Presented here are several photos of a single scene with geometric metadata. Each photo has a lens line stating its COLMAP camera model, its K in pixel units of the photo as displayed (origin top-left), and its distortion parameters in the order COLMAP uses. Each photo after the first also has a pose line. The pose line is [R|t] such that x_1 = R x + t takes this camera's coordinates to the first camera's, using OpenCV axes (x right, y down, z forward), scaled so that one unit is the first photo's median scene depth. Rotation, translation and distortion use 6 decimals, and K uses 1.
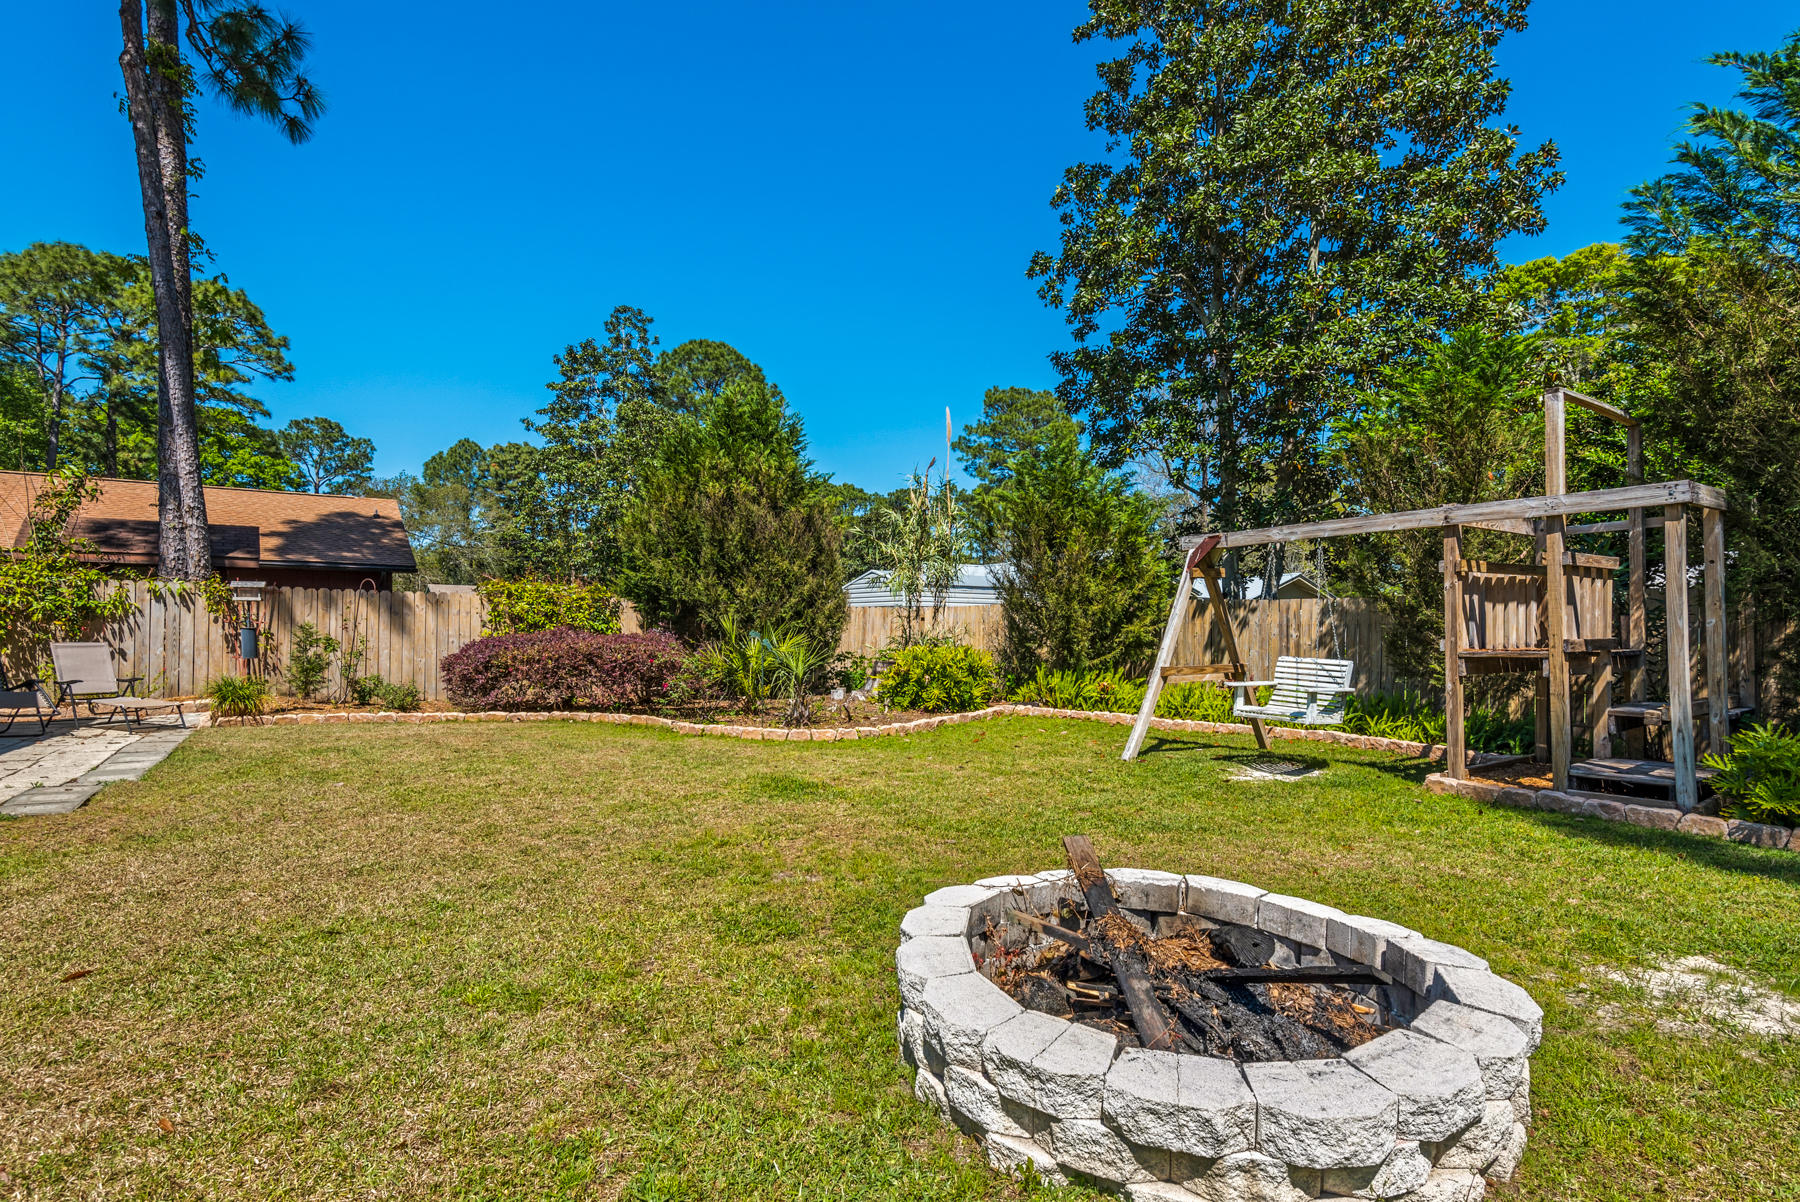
lens RADIAL K [[877.9, 0, 902.6], [0, 877.9, 645.2], [0, 0, 1]] dist [0.039521, -0.024529]
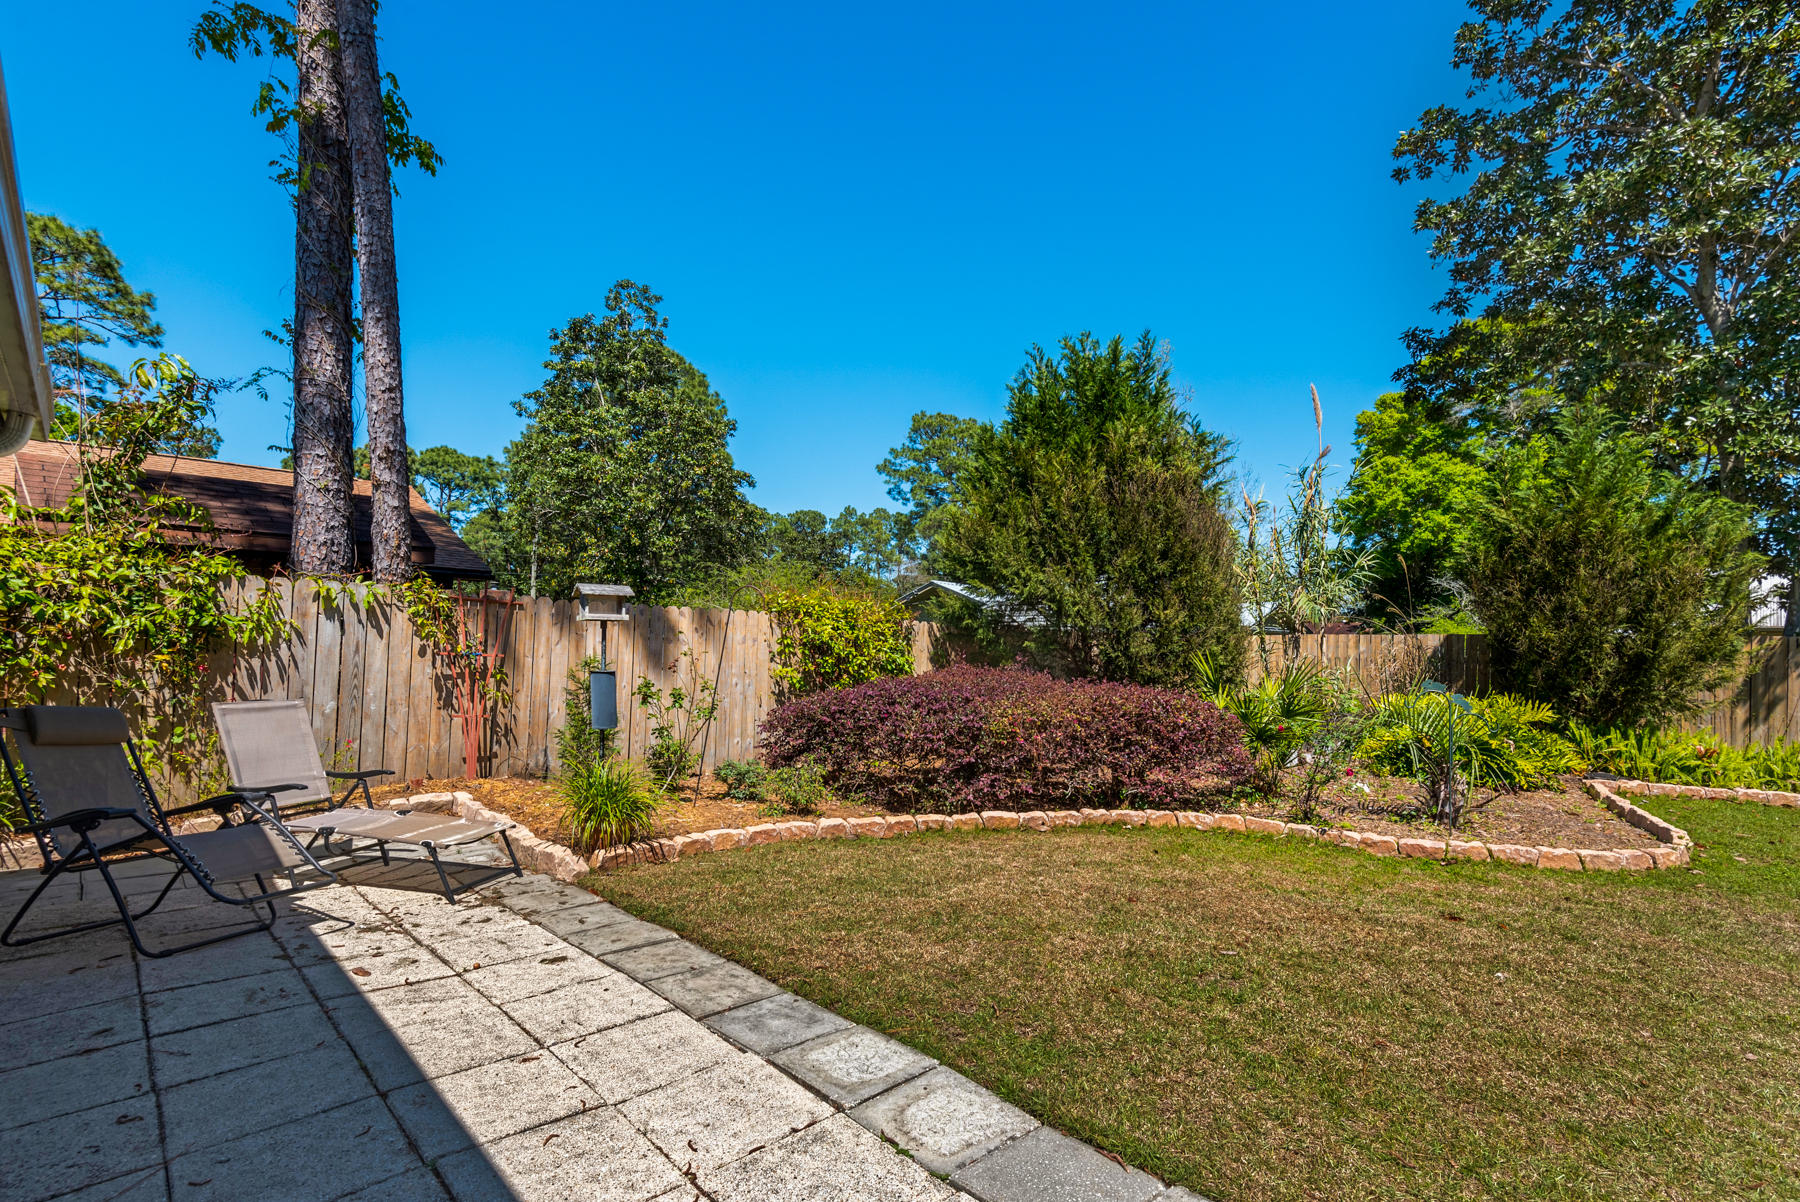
lens RADIAL K [[838.8, 0, 900.1], [0, 838.8, 651.4], [0, 0, 1]] dist [0.036512, -0.024043]
pose [[0.983433, 0.007634, 0.181113, -0.455393], [-0.004544, 0.999837, -0.017470, -0.016134], [-0.181216, 0.016357, 0.983307, 0.328105]]
